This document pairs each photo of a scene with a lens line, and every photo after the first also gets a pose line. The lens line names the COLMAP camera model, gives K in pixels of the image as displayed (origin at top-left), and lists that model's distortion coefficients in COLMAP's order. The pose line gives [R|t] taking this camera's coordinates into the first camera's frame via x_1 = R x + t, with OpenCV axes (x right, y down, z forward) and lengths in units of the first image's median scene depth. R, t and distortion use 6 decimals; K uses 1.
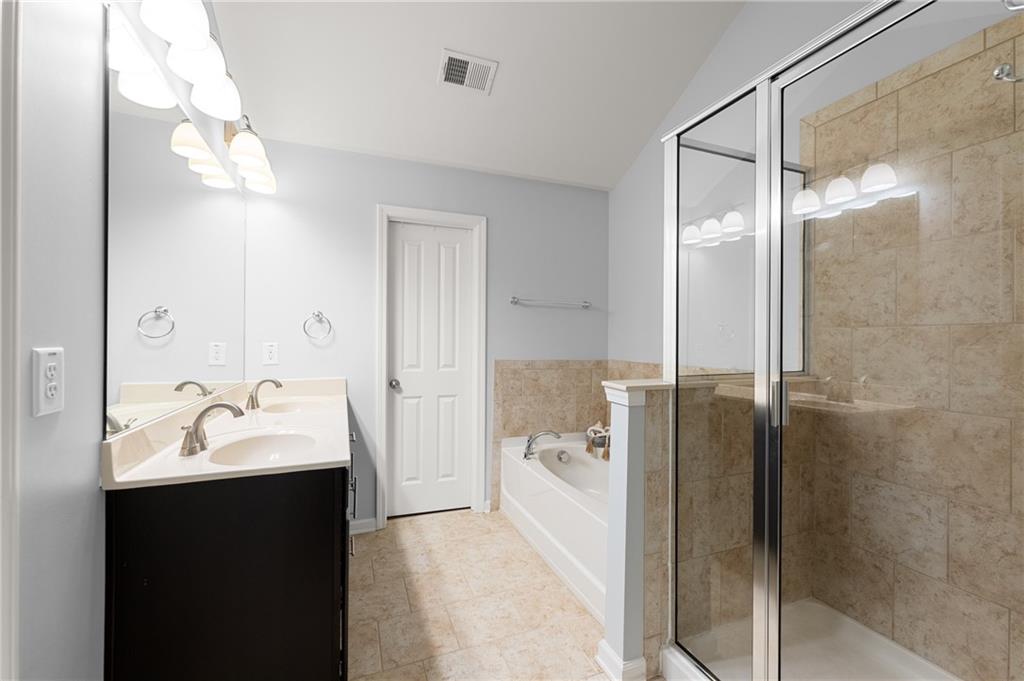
lens RADIAL K [[425.3, 0, 516.1], [0, 425.3, 343.9], [0, 0, 1]] dist [0.006392, -0.001171]
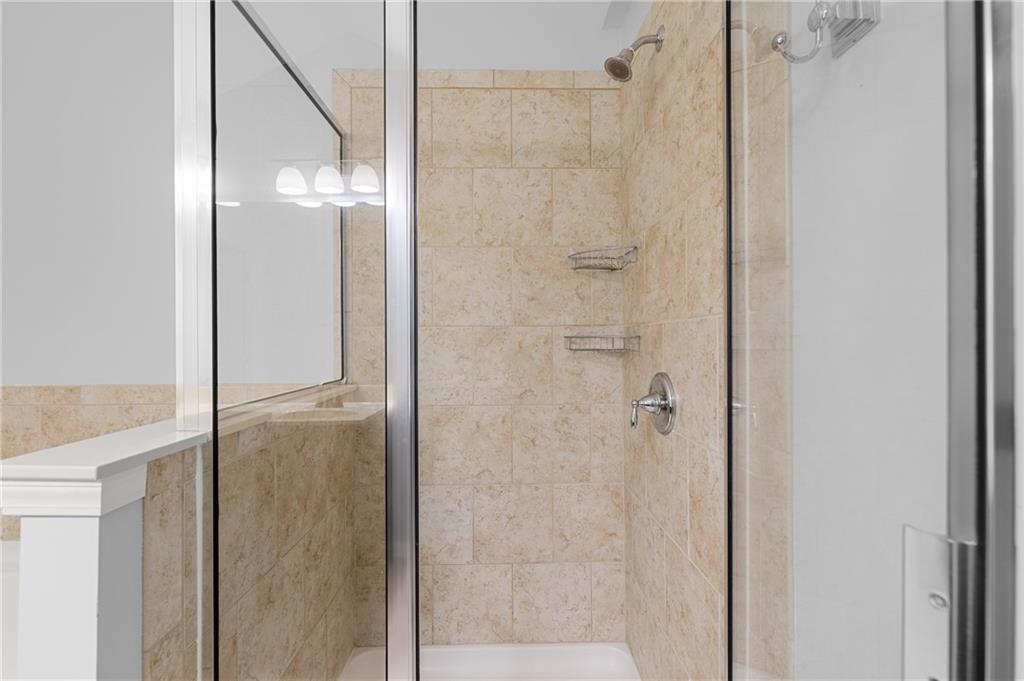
lens RADIAL K [[425.3, 0, 505.2], [0, 425.3, 338.6], [0, 0, 1]] dist [0.006392, -0.001171]
pose [[0.350378, -0.007032, 0.936582, 0.025391], [0.013167, 0.999910, 0.002582, -0.013897], [-0.936516, 0.011428, 0.350439, 0.513162]]
